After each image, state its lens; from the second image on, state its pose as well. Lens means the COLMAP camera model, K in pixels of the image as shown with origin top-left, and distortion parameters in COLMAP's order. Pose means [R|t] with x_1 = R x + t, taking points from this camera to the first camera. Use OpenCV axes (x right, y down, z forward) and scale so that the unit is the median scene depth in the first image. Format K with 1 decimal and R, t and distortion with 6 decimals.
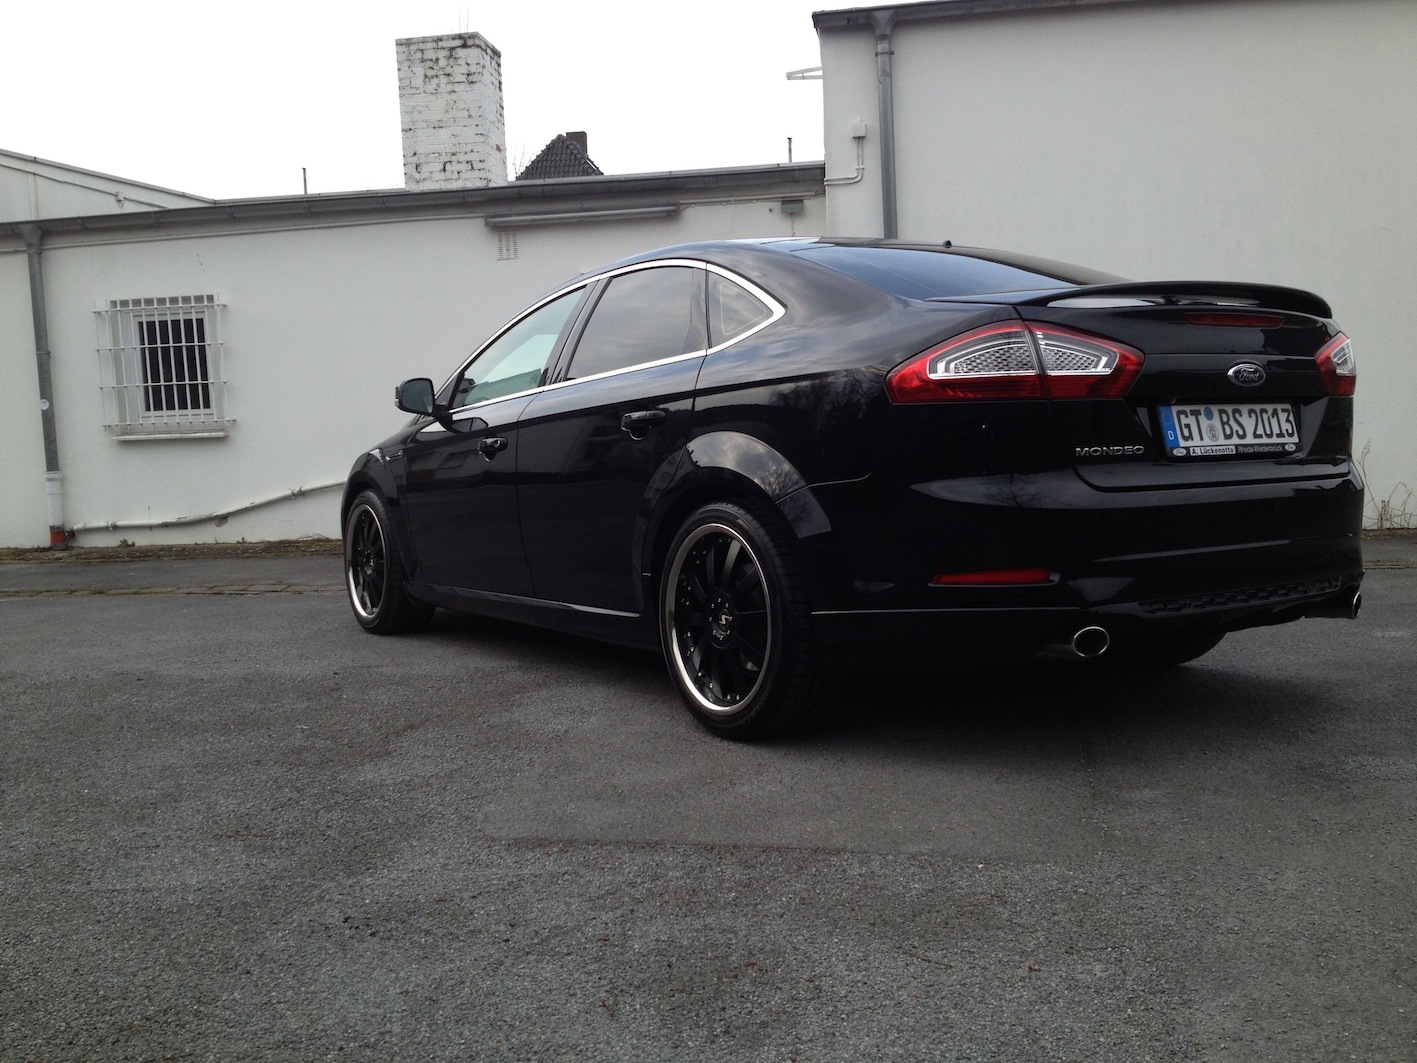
lens RADIAL K [[1317.4, 0, 659.8], [0, 1317.4, 566.2], [0, 0, 1]] dist [0.133109, -0.347146]
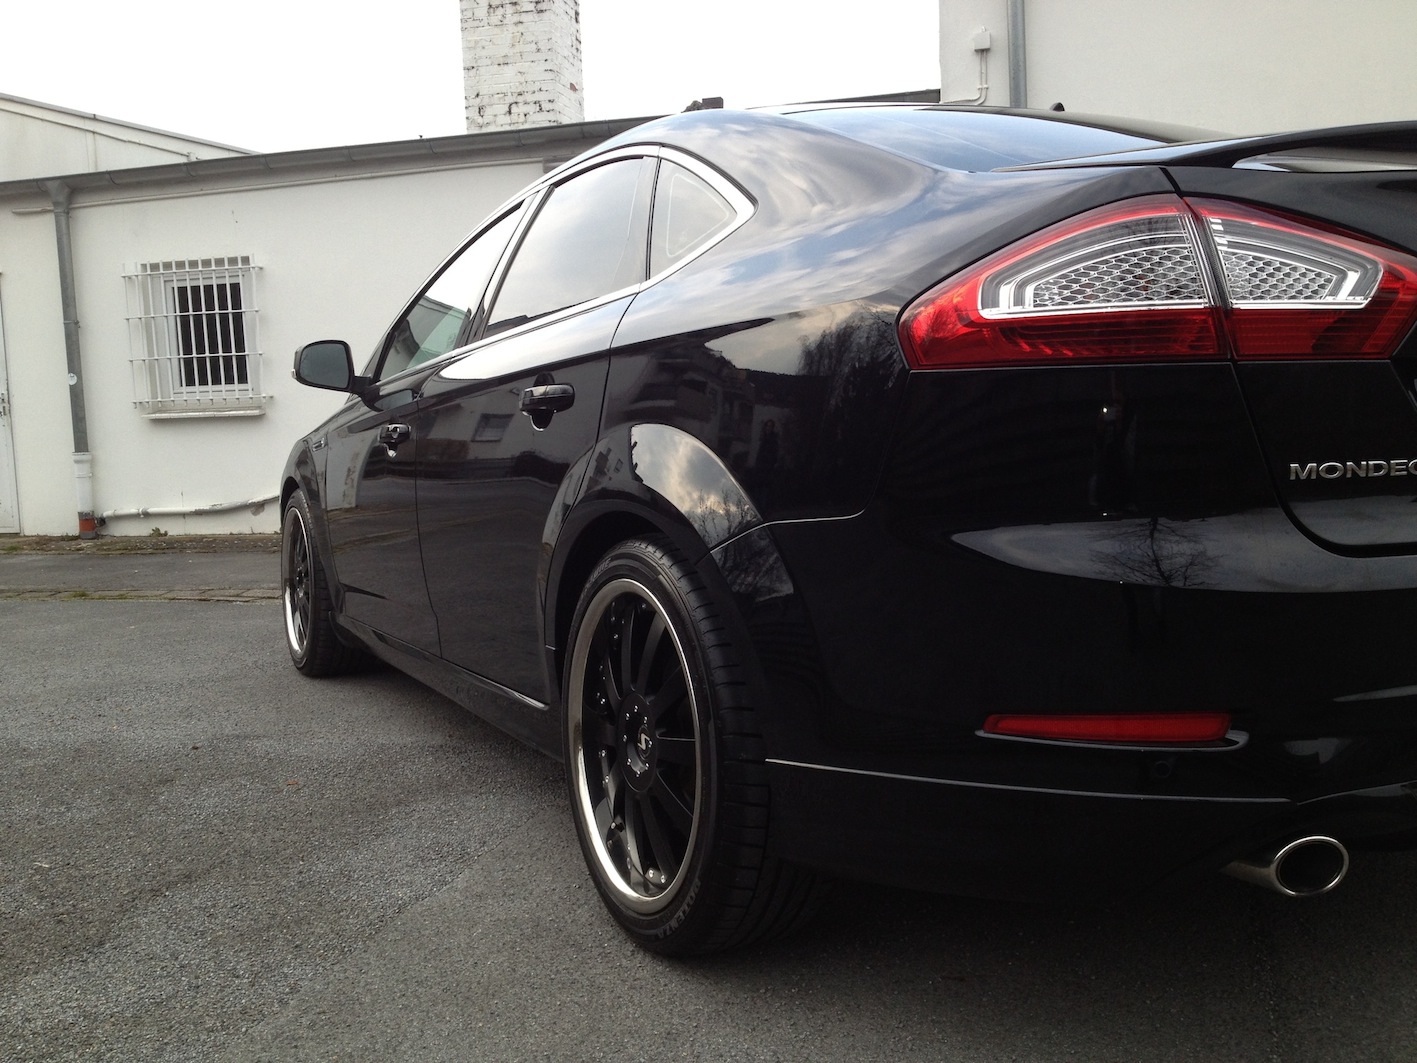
lens RADIAL K [[1317.4, 0, 659.8], [0, 1317.4, 566.2], [0, 0, 1]] dist [0.133109, -0.347146]
pose [[0.994206, 0.014266, -0.106541, 0.037804], [-0.012328, 0.999747, 0.018828, -0.015705], [0.106783, -0.017405, 0.994130, 0.135677]]
